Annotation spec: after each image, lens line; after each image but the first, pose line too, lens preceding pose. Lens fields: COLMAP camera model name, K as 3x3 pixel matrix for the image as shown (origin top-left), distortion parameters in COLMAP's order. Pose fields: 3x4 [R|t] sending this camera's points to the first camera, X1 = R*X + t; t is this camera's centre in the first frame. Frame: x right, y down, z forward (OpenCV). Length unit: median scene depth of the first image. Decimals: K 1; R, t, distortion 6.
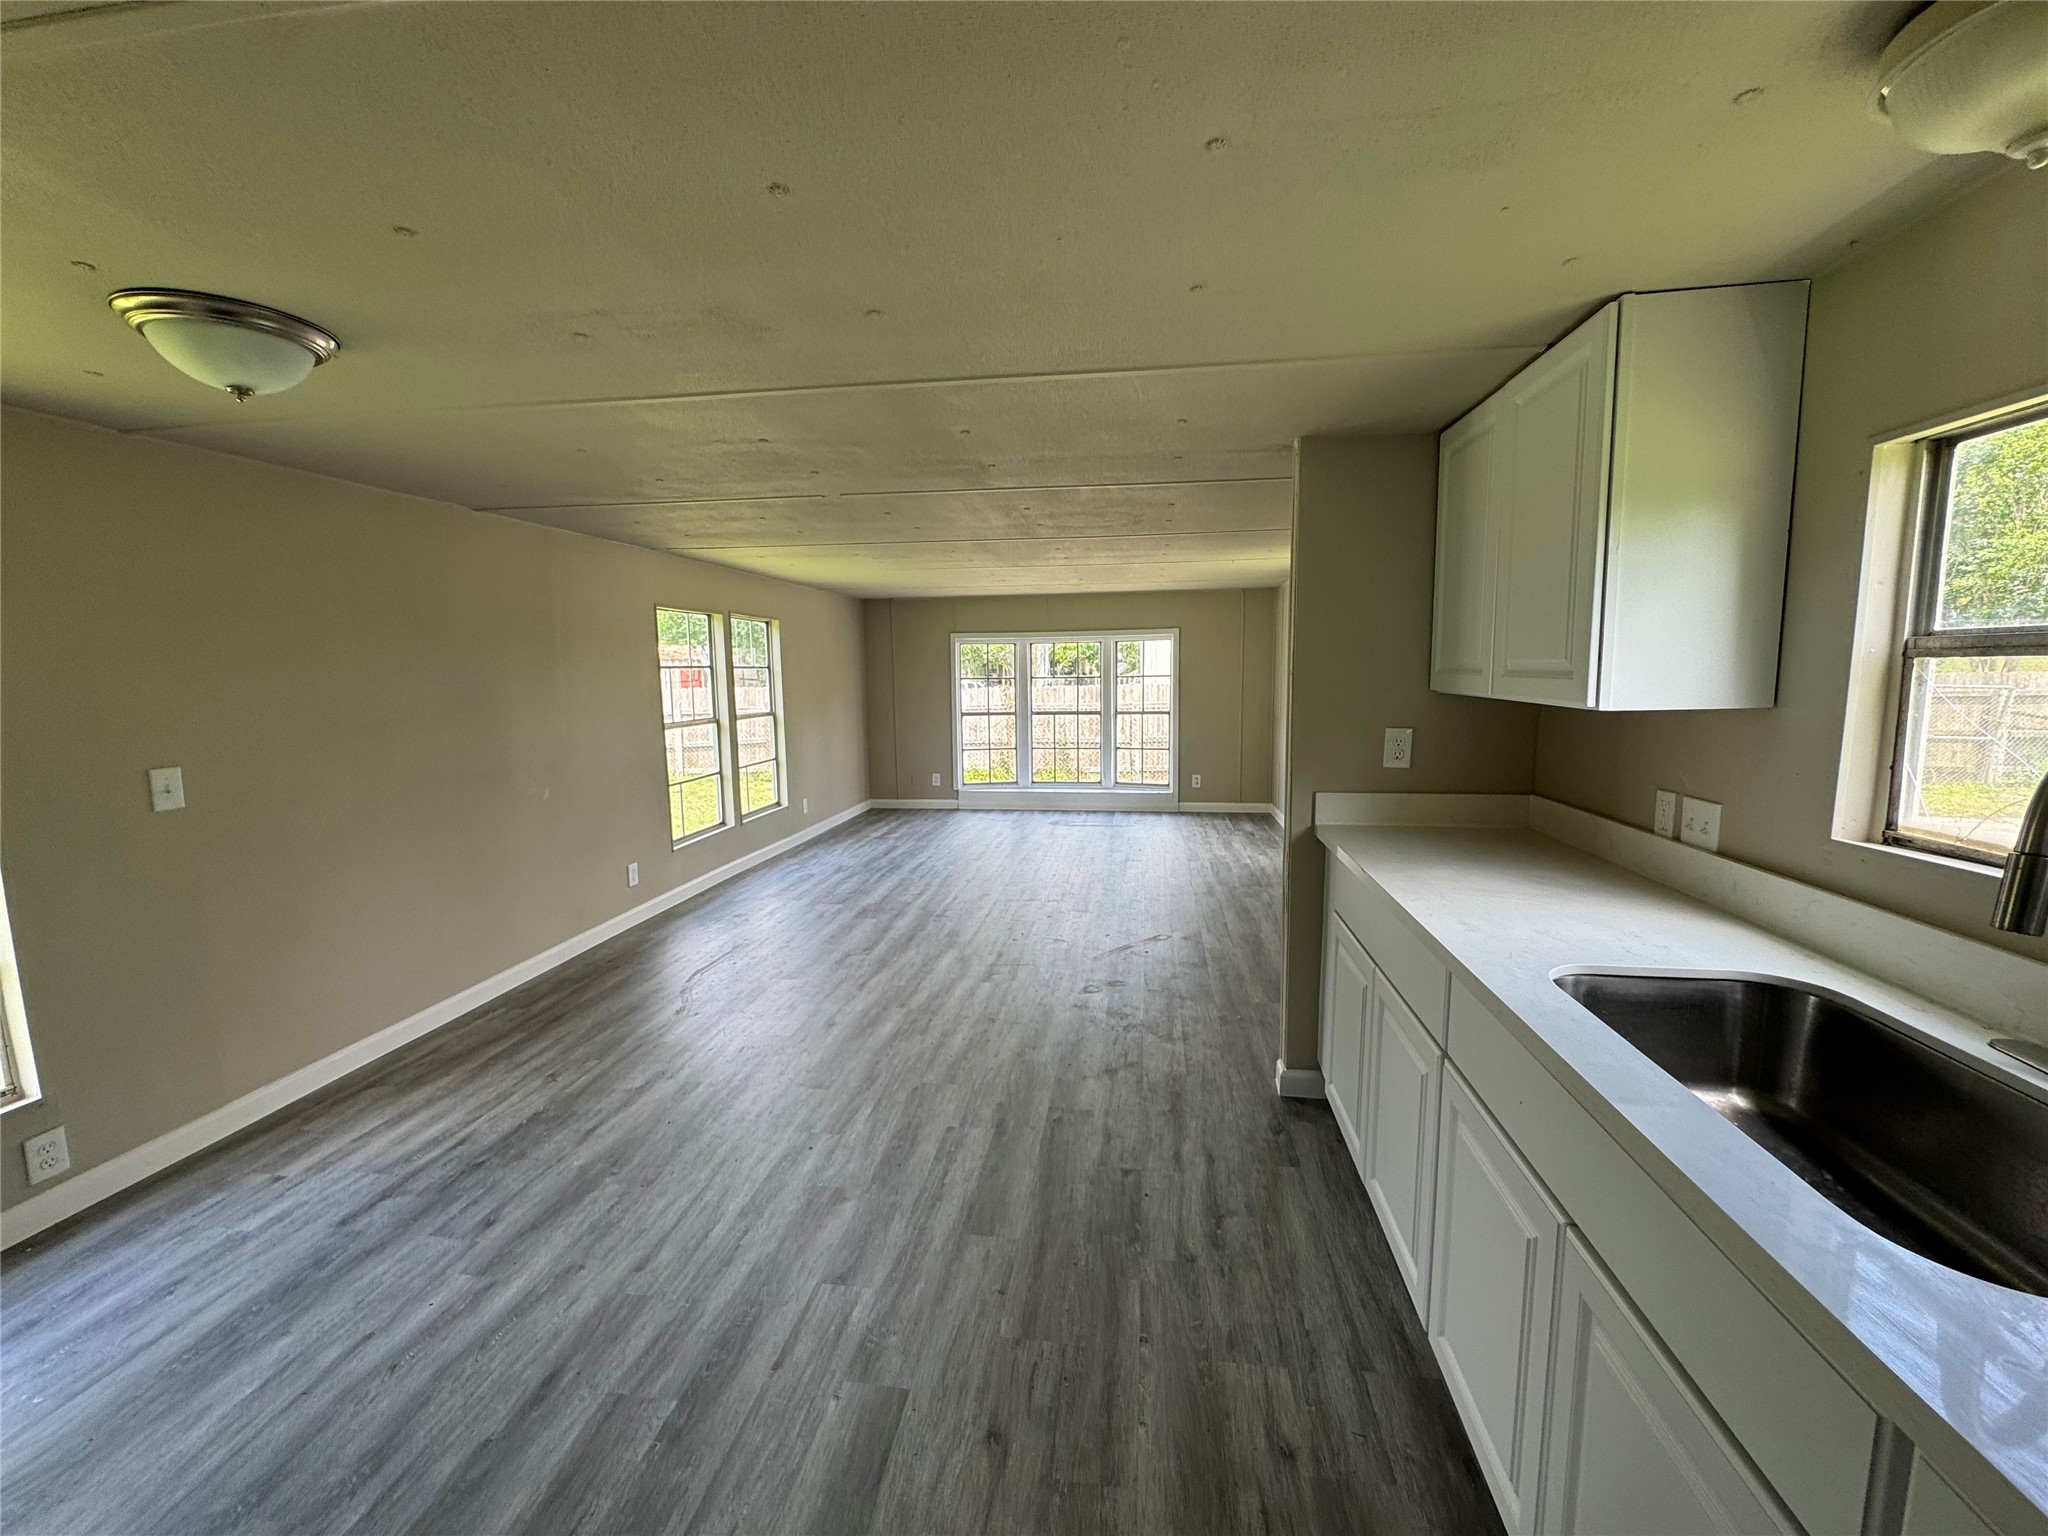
lens RADIAL K [[823.6, 0, 1023.2], [0, 823.6, 763.8], [0, 0, 1]] dist [0.002706, 0.000355]
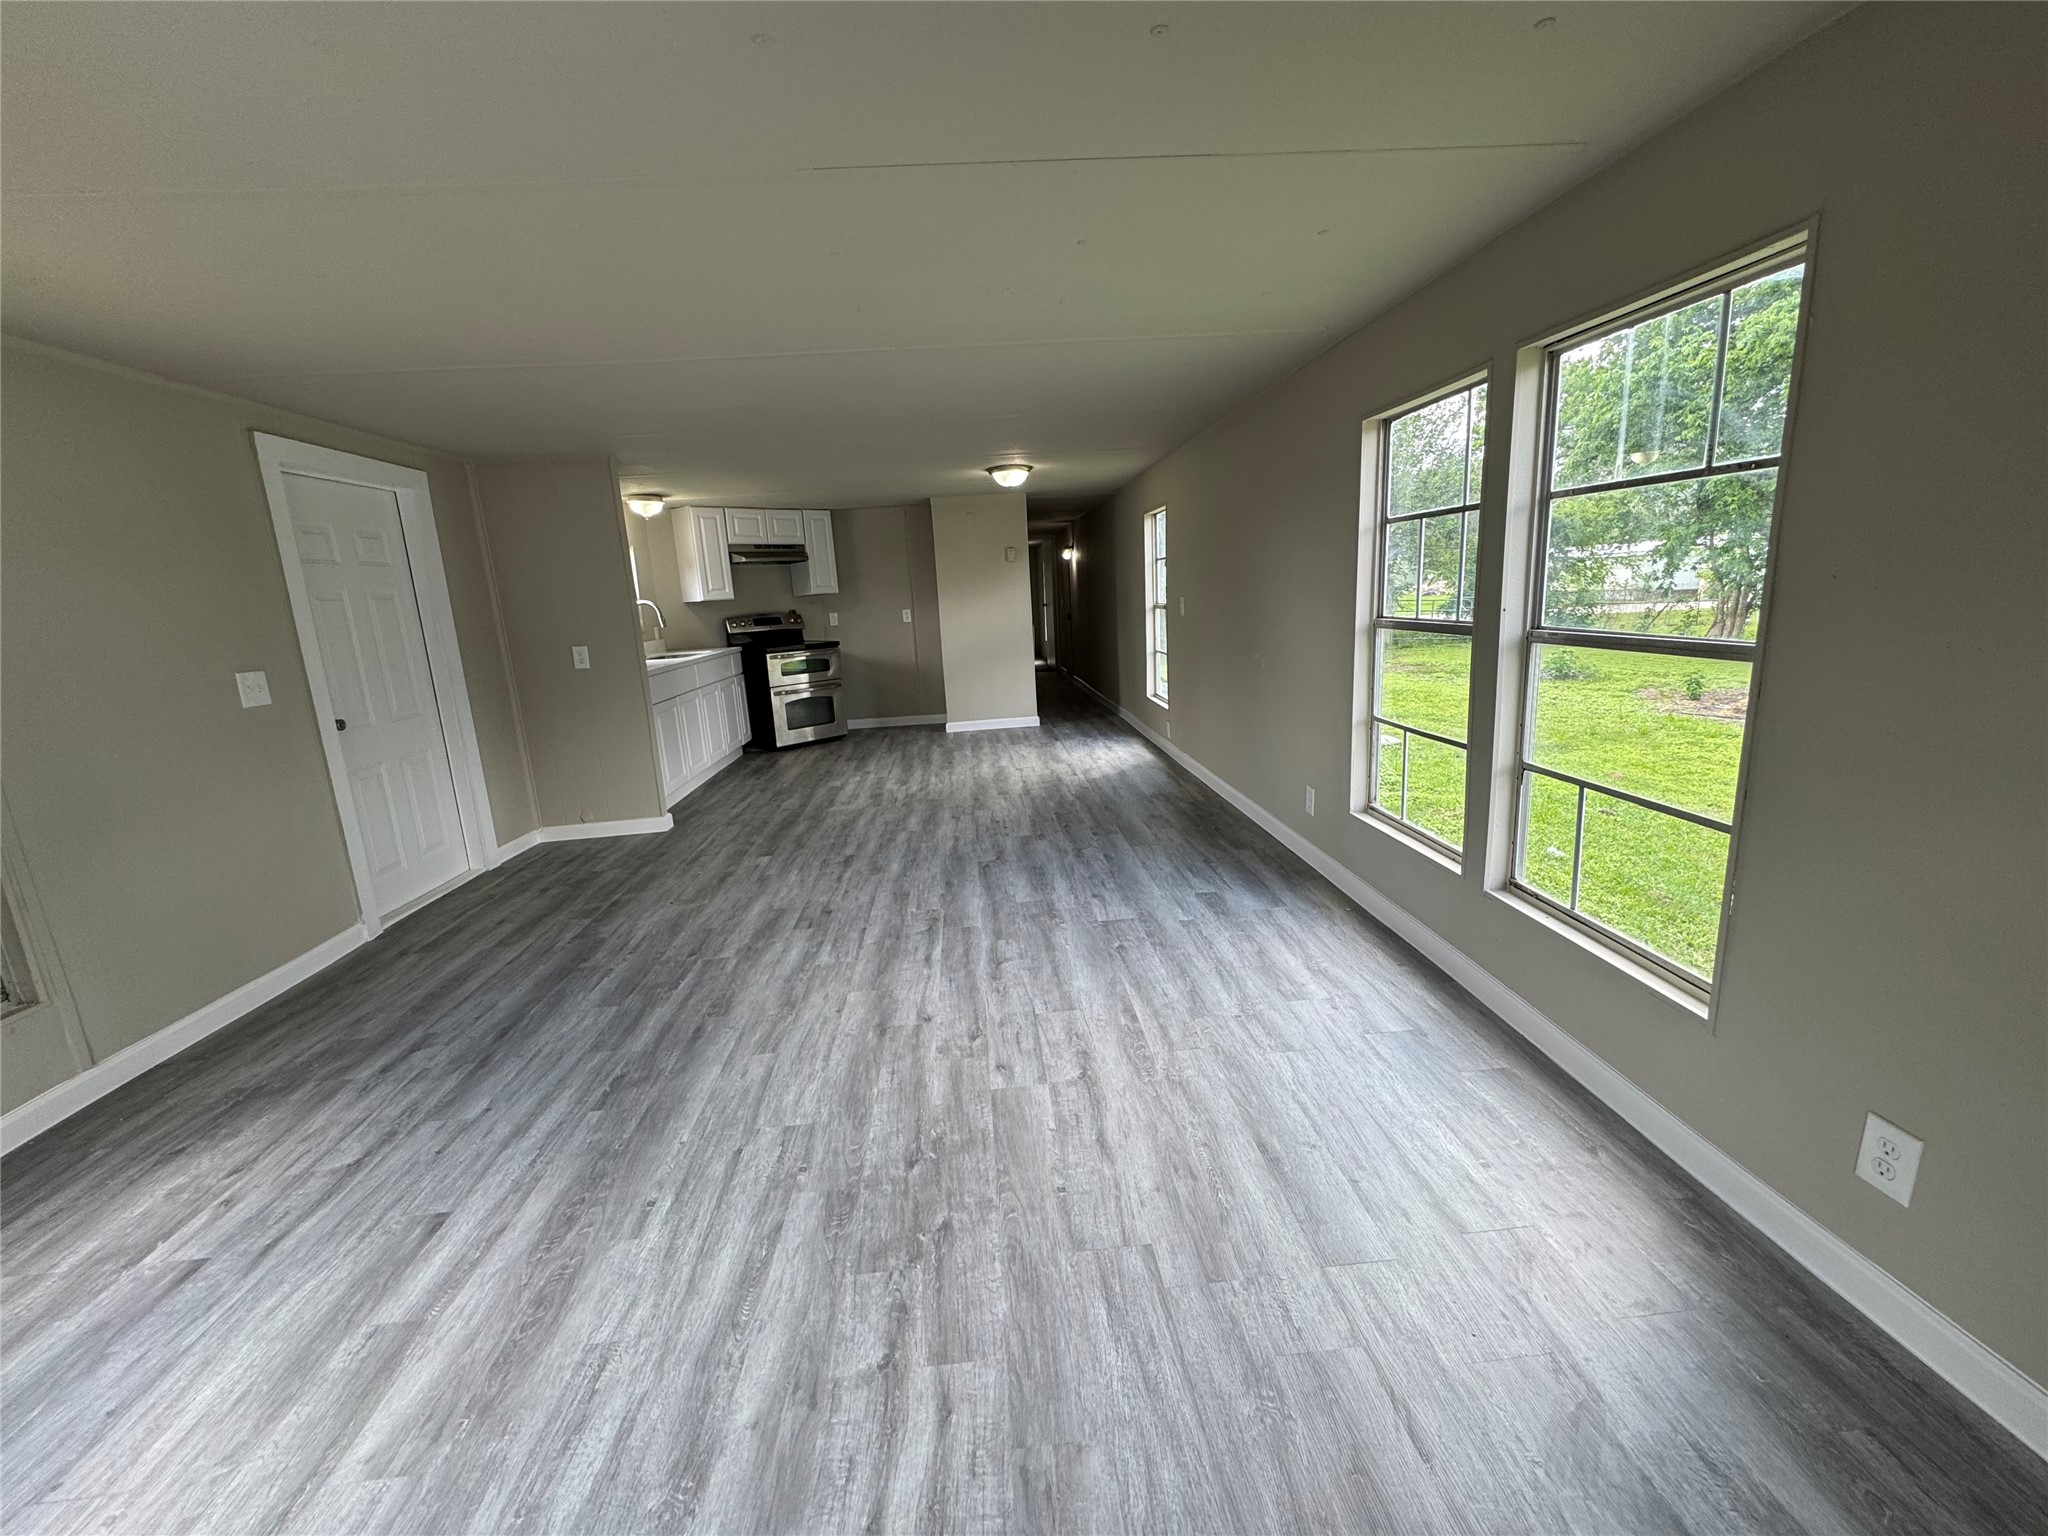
lens RADIAL K [[823.6, 0, 1033.8], [0, 823.6, 765.2], [0, 0, 1]] dist [0.002706, 0.000355]
pose [[-0.970392, 0.114485, -0.212679, -0.123552], [0.039282, 0.943613, 0.328712, -0.401433], [0.238319, 0.310625, -0.920172, 3.961816]]
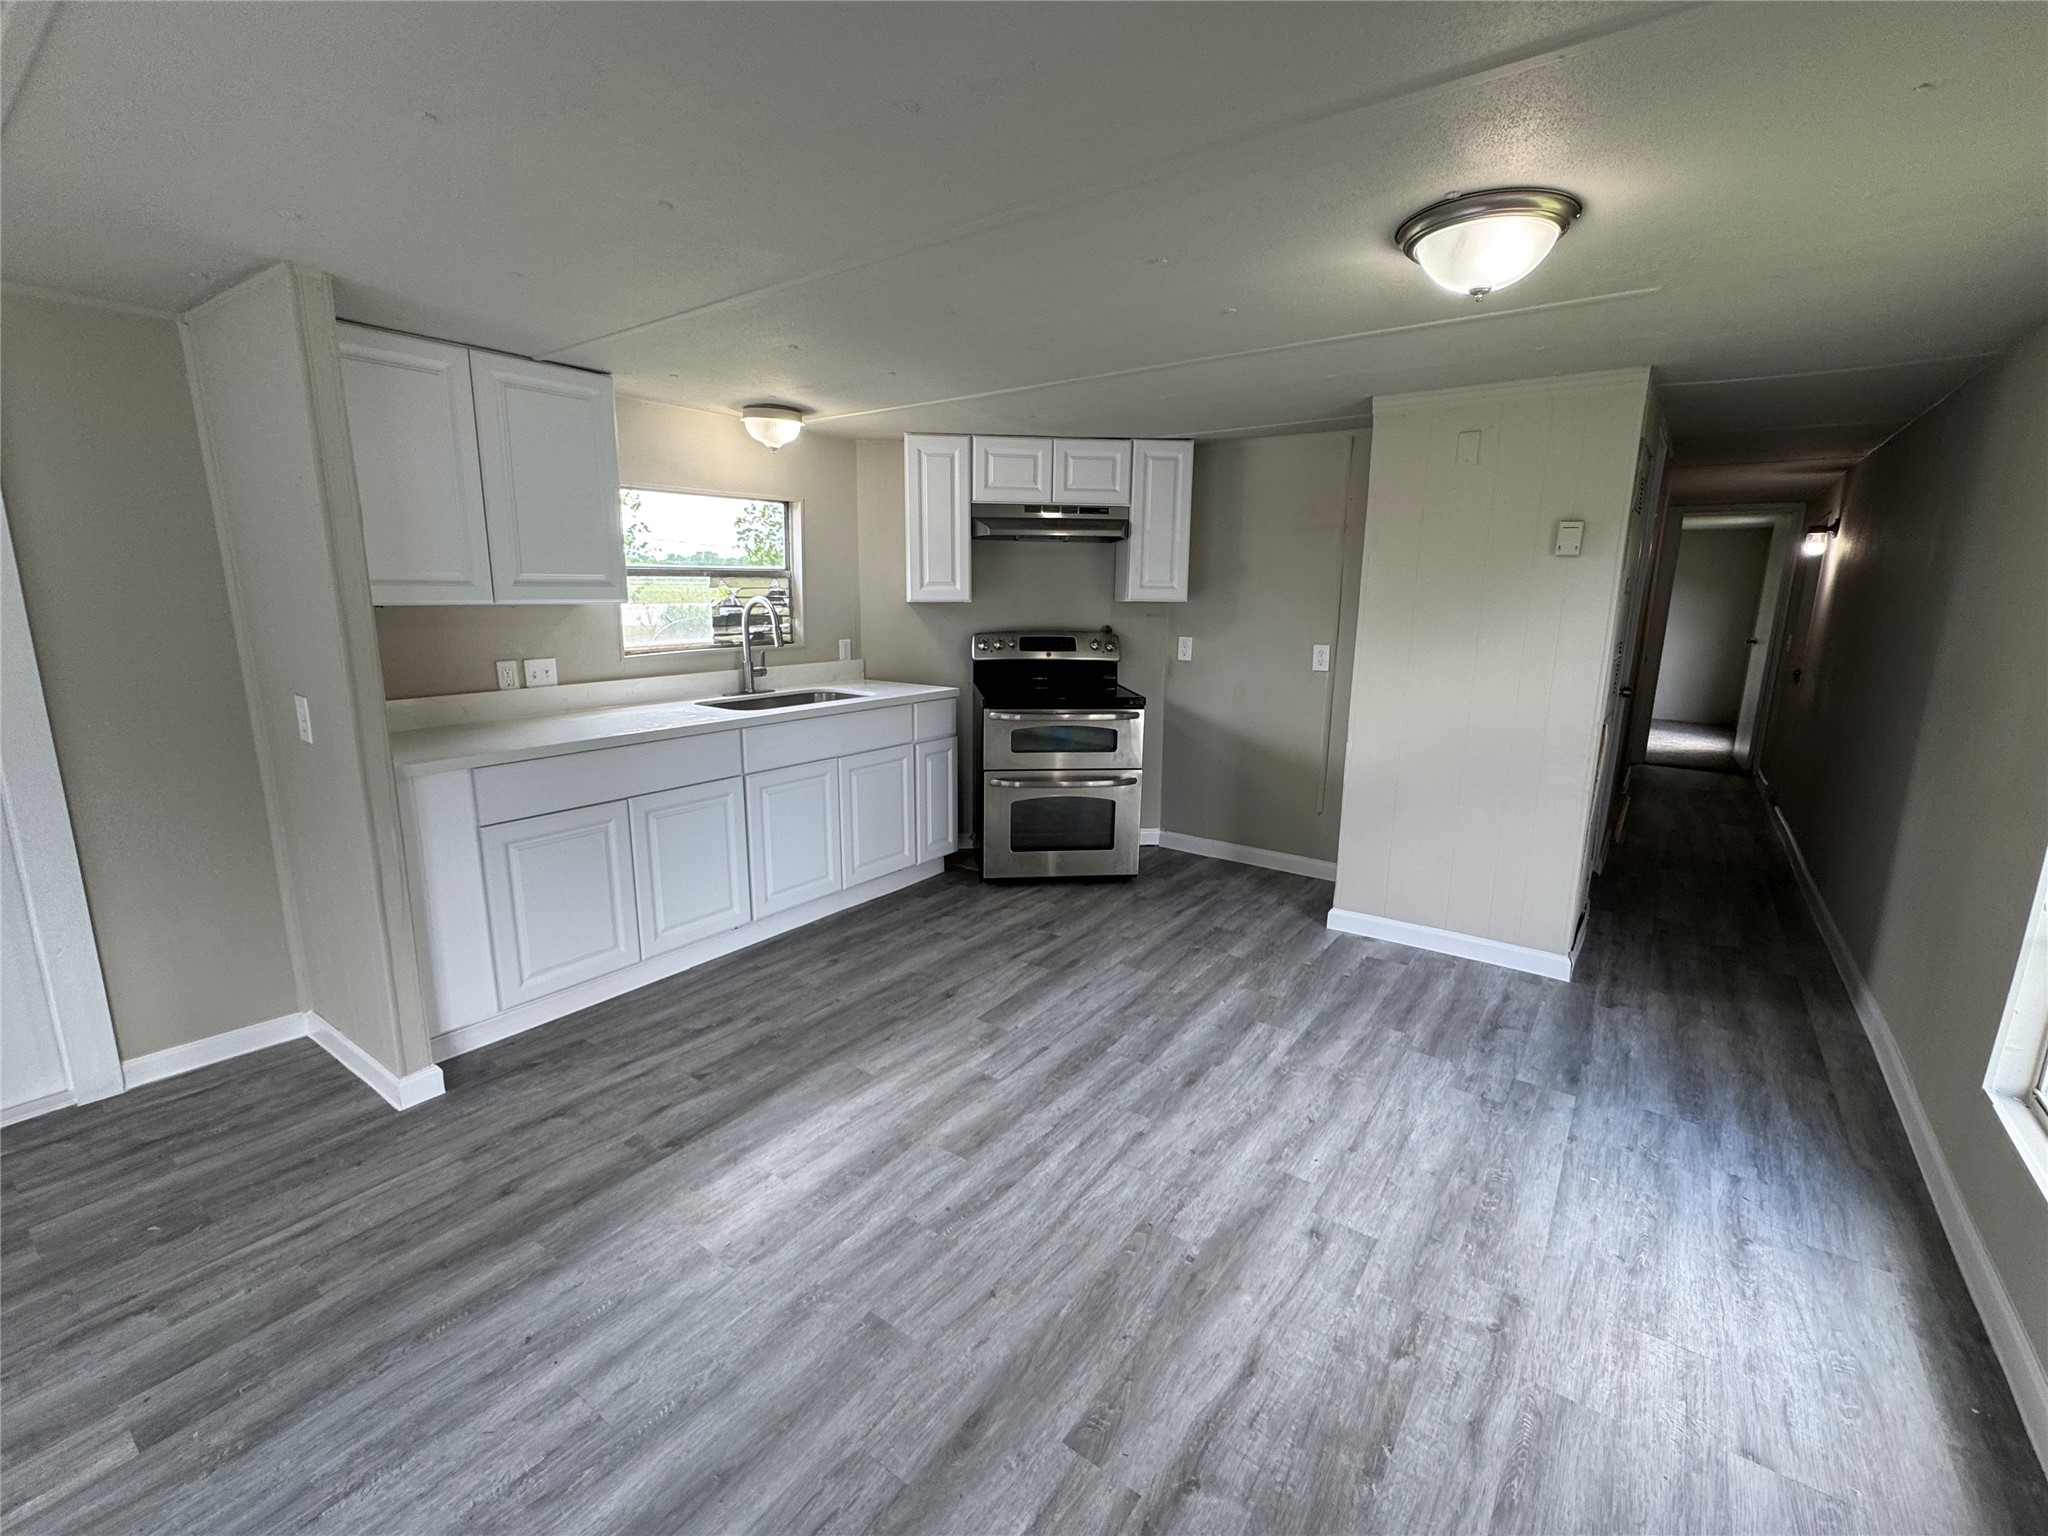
lens RADIAL K [[874.4, 0, 1017.6], [0, 874.4, 772.0], [0, 0, 1]] dist [-0.003420, 0.001083]
pose [[-0.884940, -0.093201, 0.456285, -0.827399], [0.059296, 0.949246, 0.308895, -0.212533], [-0.461916, 0.300409, -0.834499, 1.951431]]
